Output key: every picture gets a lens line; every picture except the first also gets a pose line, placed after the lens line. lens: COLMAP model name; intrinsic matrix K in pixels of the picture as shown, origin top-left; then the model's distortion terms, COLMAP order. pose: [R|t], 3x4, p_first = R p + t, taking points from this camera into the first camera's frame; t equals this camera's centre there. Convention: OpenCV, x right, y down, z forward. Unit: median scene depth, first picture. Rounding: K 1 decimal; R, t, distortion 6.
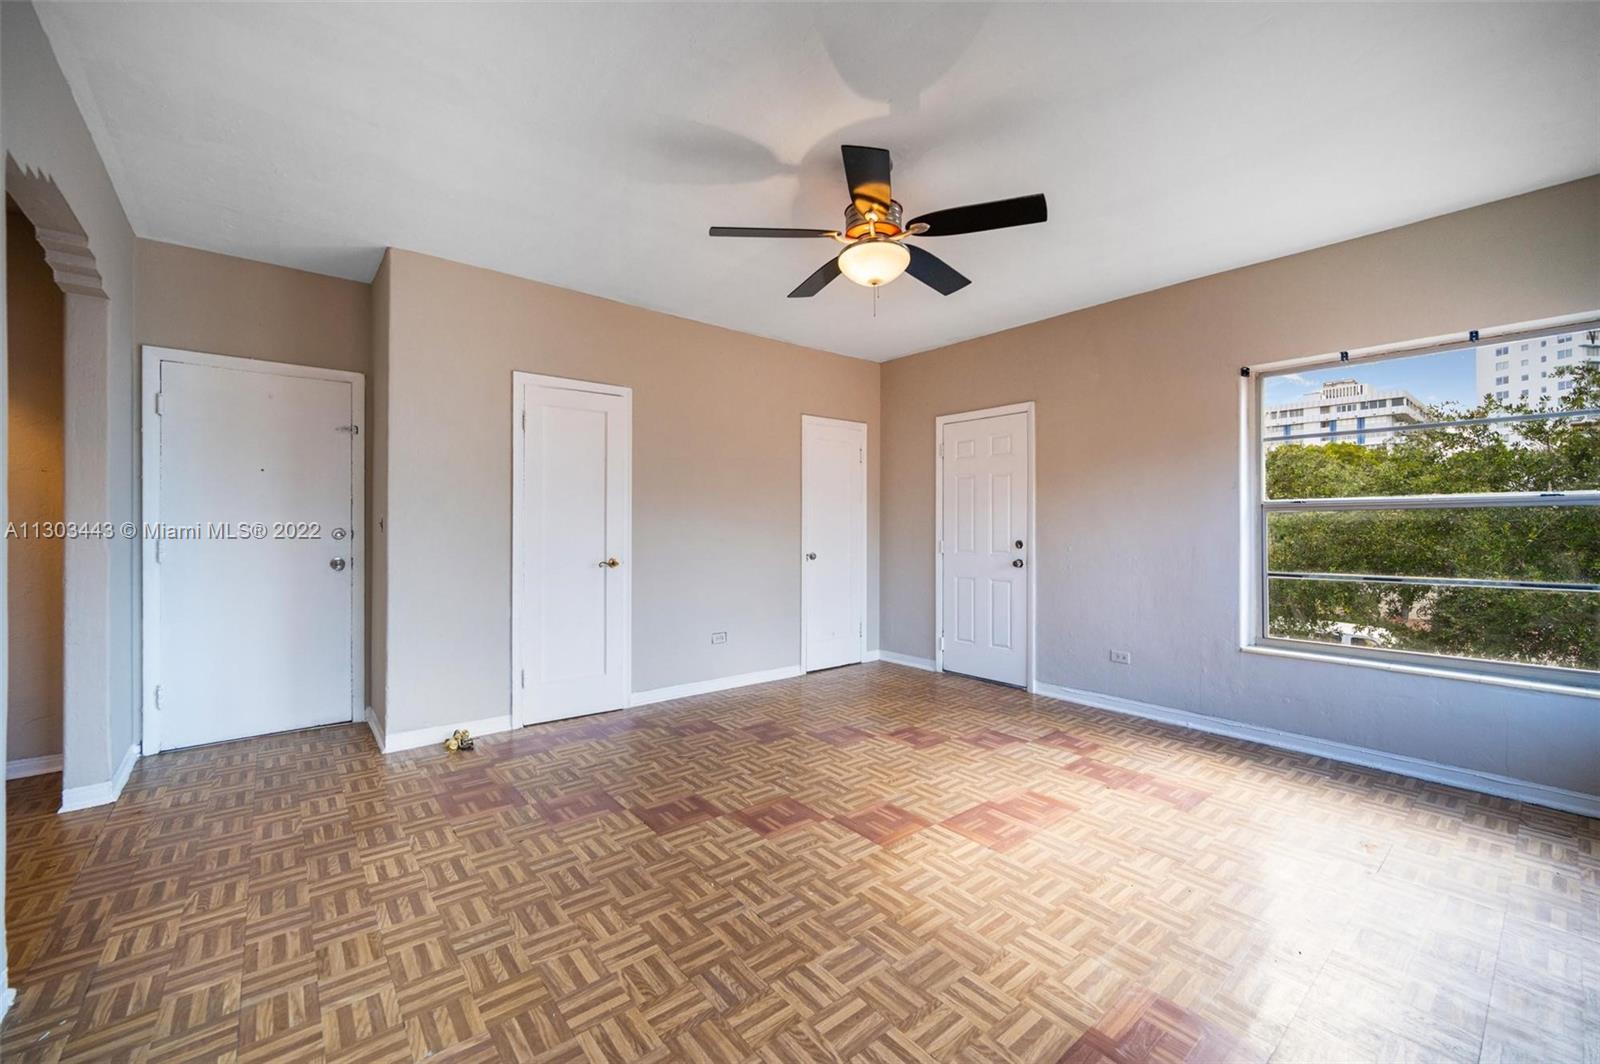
lens RADIAL K [[637.8, 0, 806.5], [0, 637.8, 524.3], [0, 0, 1]] dist [0.002313, 0.000184]
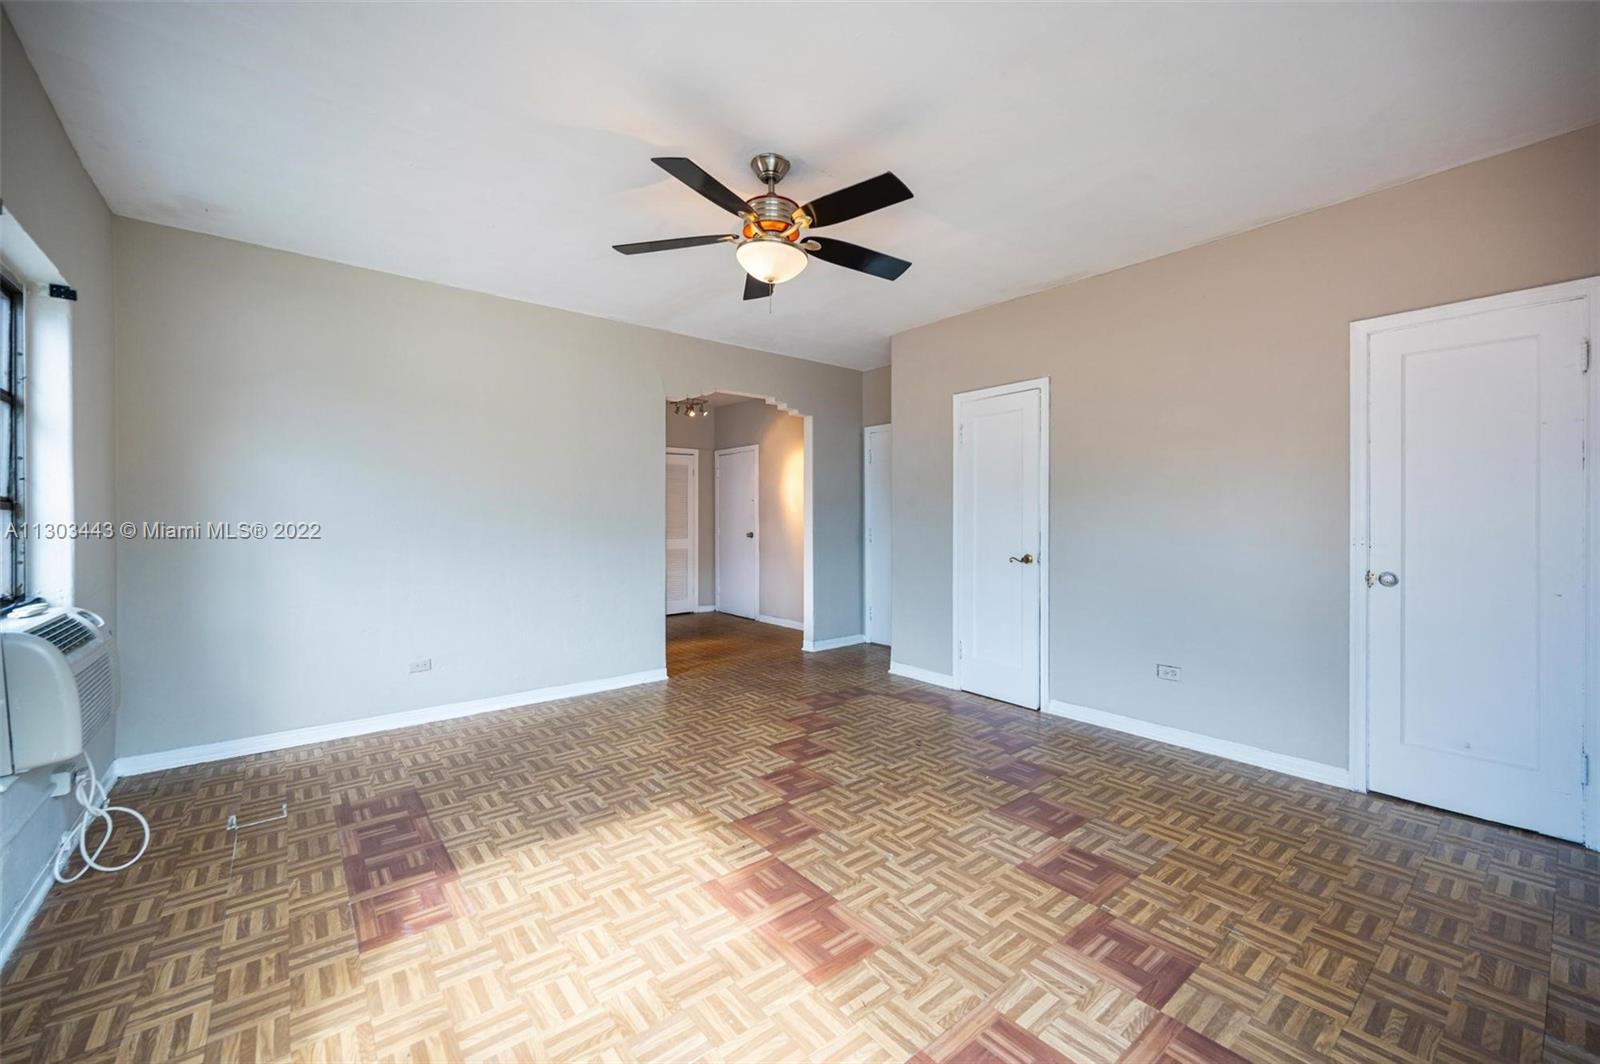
lens RADIAL K [[637.8, 0, 806.2], [0, 637.8, 531.7], [0, 0, 1]] dist [0.002313, 0.000184]
pose [[-0.004496, 0.016795, -0.999849, 0.906877], [0.004942, 0.999847, 0.016773, -0.000793], [0.999978, -0.004866, -0.004578, 0.872077]]
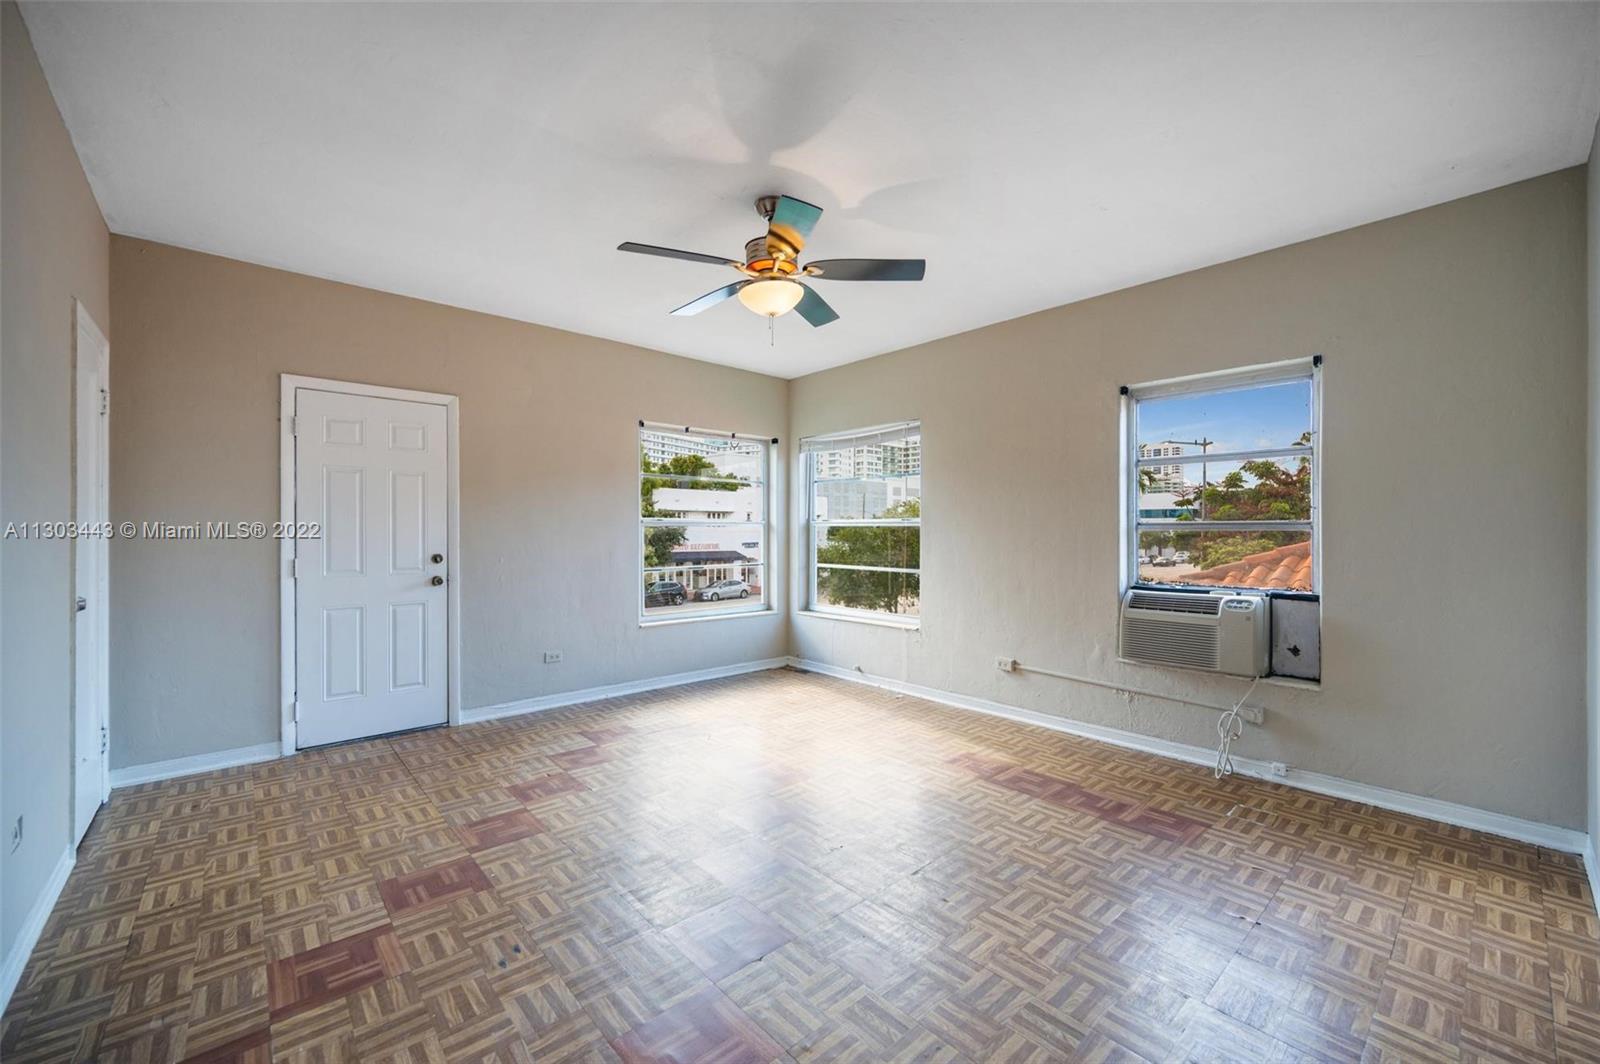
lens RADIAL K [[637.8, 0, 799.1], [0, 637.8, 531.4], [0, 0, 1]] dist [0.002313, 0.000184]
pose [[-0.035540, 0.002746, 0.999364, -0.806882], [-0.005970, 0.999978, -0.002960, -0.008086], [-0.999350, -0.006072, -0.035523, 0.816063]]
